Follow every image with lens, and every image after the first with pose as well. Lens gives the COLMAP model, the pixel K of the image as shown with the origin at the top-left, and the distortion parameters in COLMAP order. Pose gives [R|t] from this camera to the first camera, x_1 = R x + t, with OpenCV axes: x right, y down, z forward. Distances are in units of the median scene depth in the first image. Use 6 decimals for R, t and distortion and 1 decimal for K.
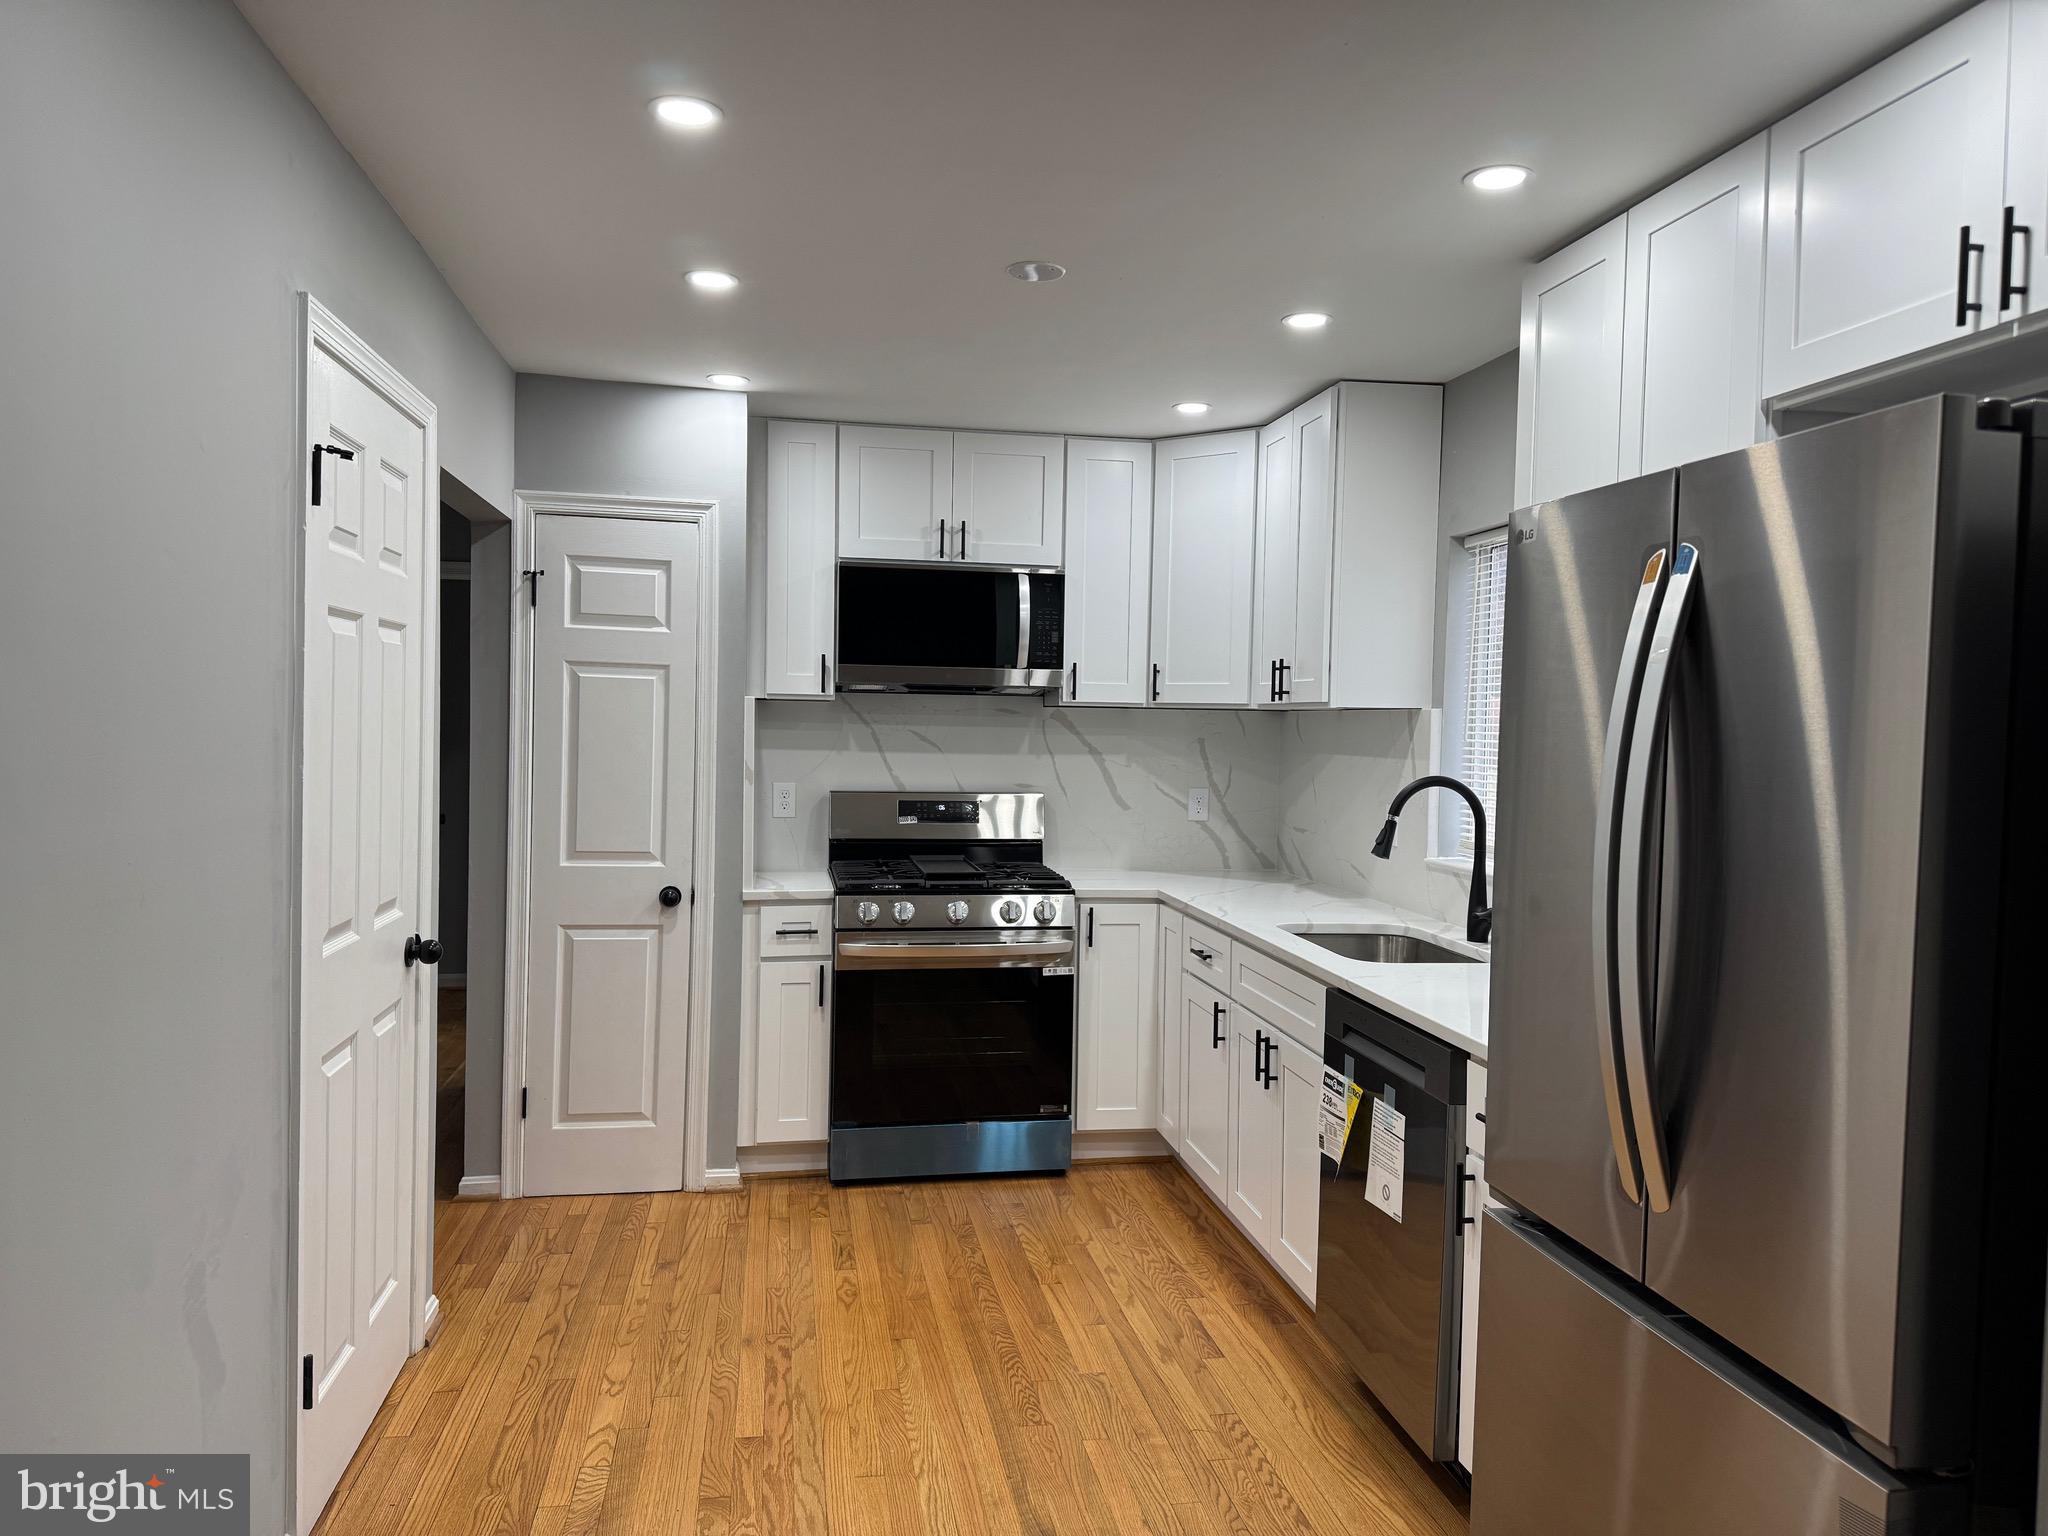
lens RADIAL K [[1417.0, 0, 1024.0], [0, 1417.0, 768.0], [0, 0, 1]] dist [0.158711, -0.299743]
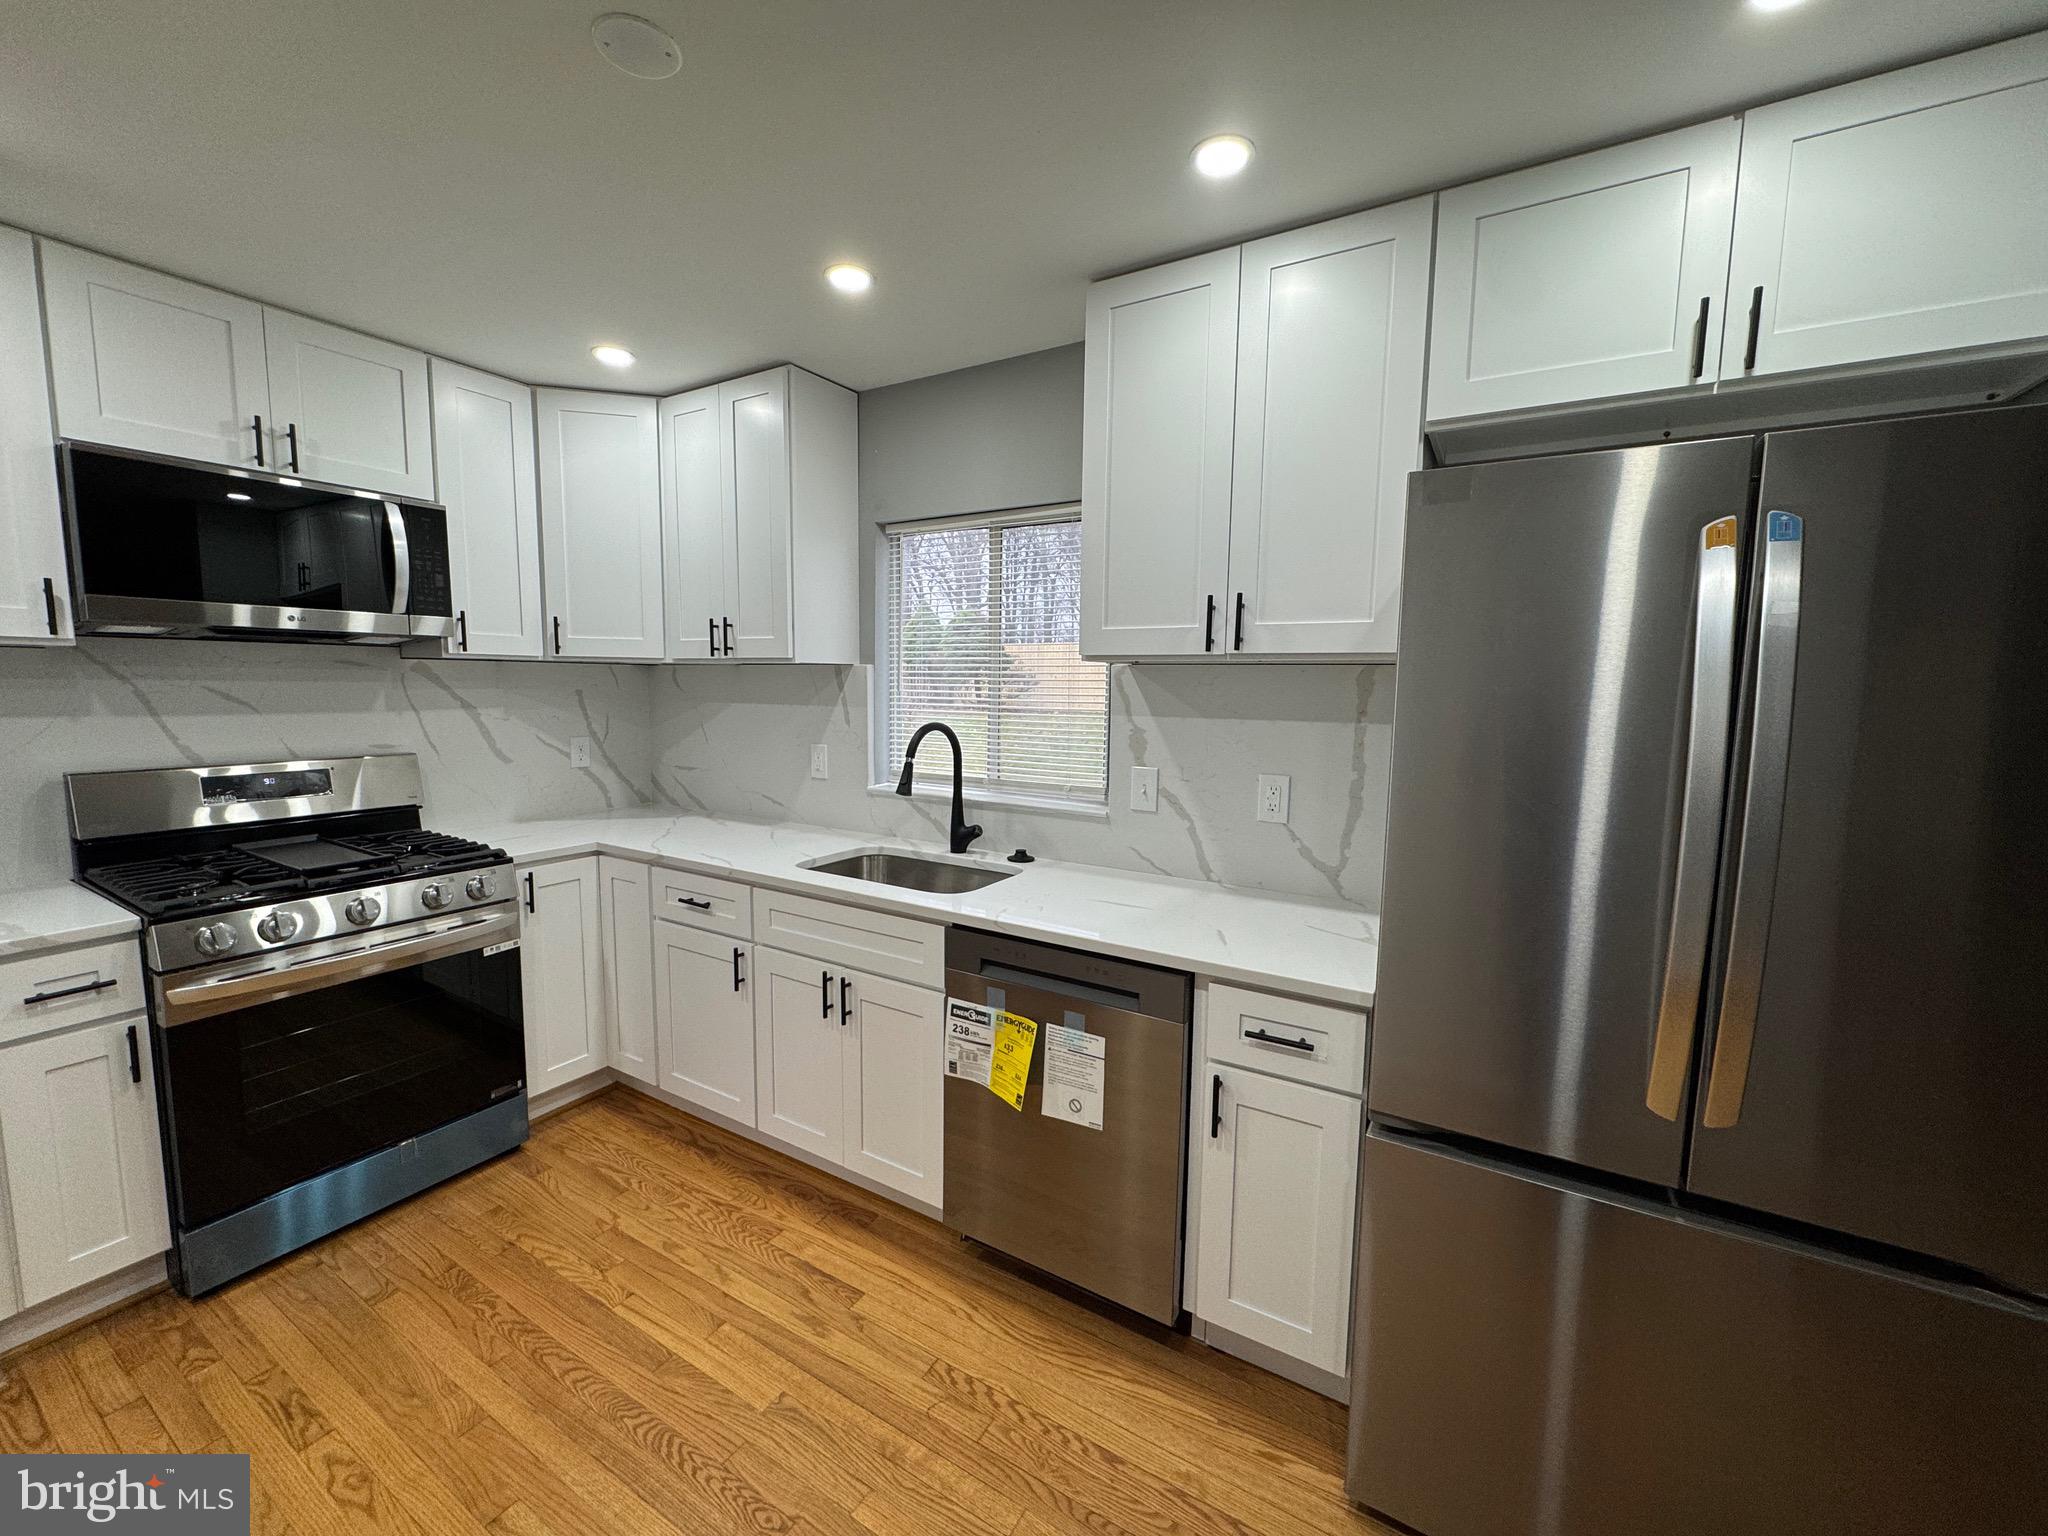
lens RADIAL K [[810.9, 0, 1024.0], [0, 810.9, 768.0], [0, 0, 1]] dist [-0.002006, -0.000107]
pose [[0.653777, -0.089453, 0.751381, -0.144921], [0.023948, 0.994936, 0.097612, -0.017164], [-0.756308, -0.045823, 0.652609, 0.418683]]
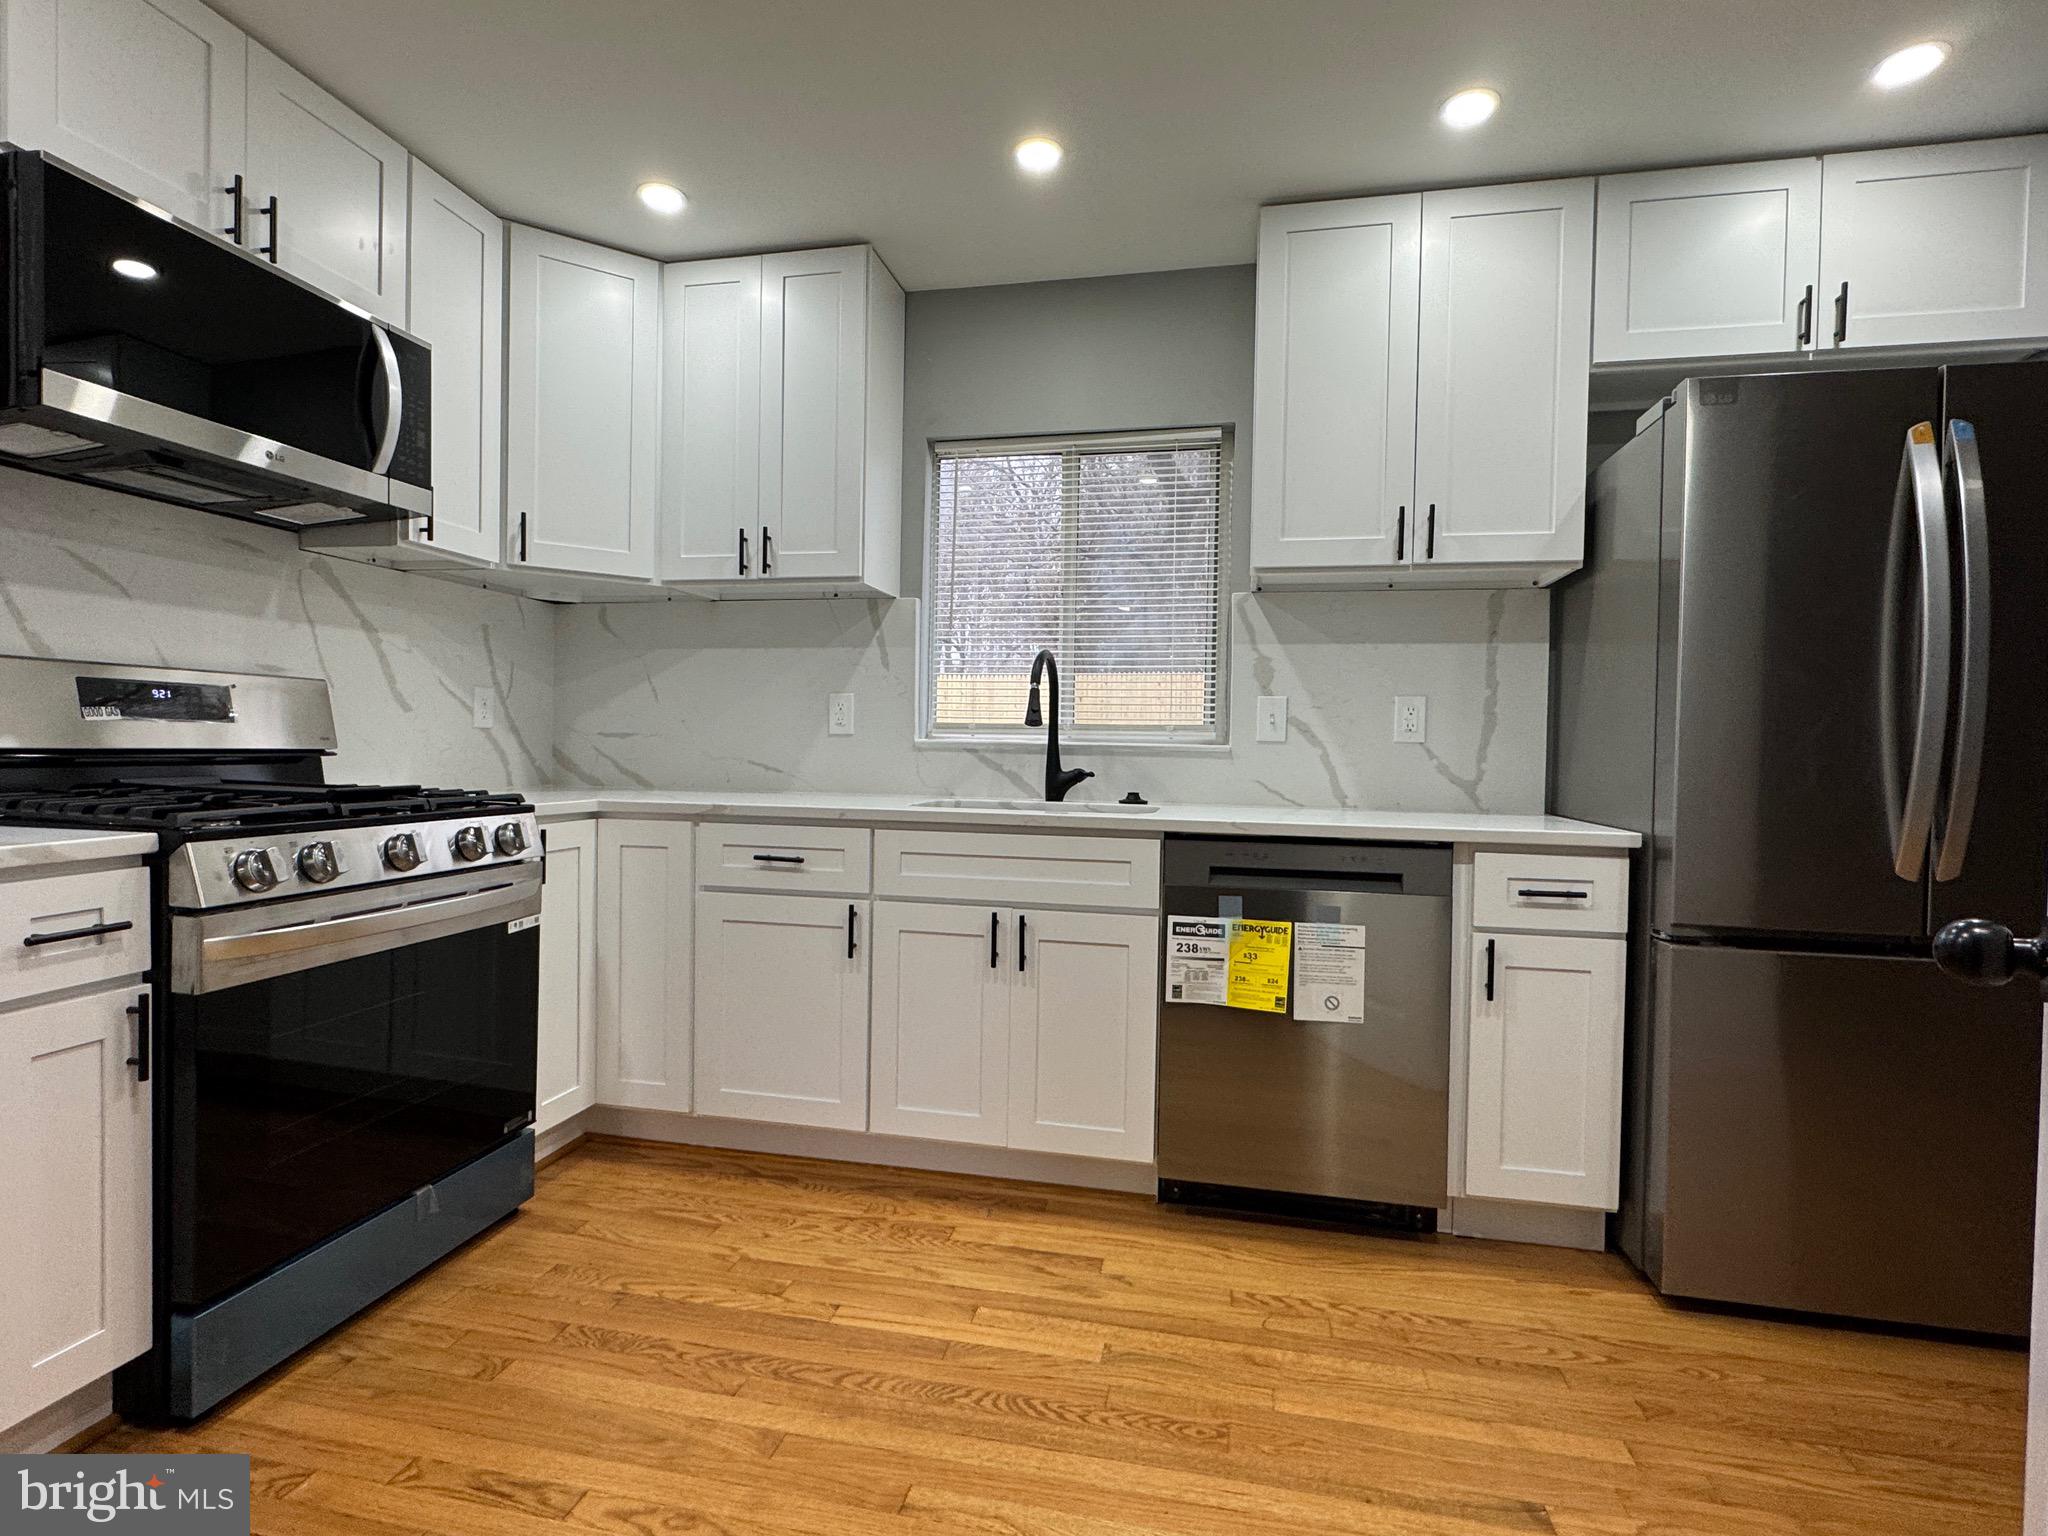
lens RADIAL K [[982.7, 0, 1024.0], [0, 982.7, 768.0], [0, 0, 1]] dist [-0.003638, 0.000098]
pose [[0.373200, -0.031572, 0.927214, -0.337491], [0.019797, 0.999464, 0.026063, 0.062207], [-0.927540, 0.008629, 0.373625, 0.618218]]
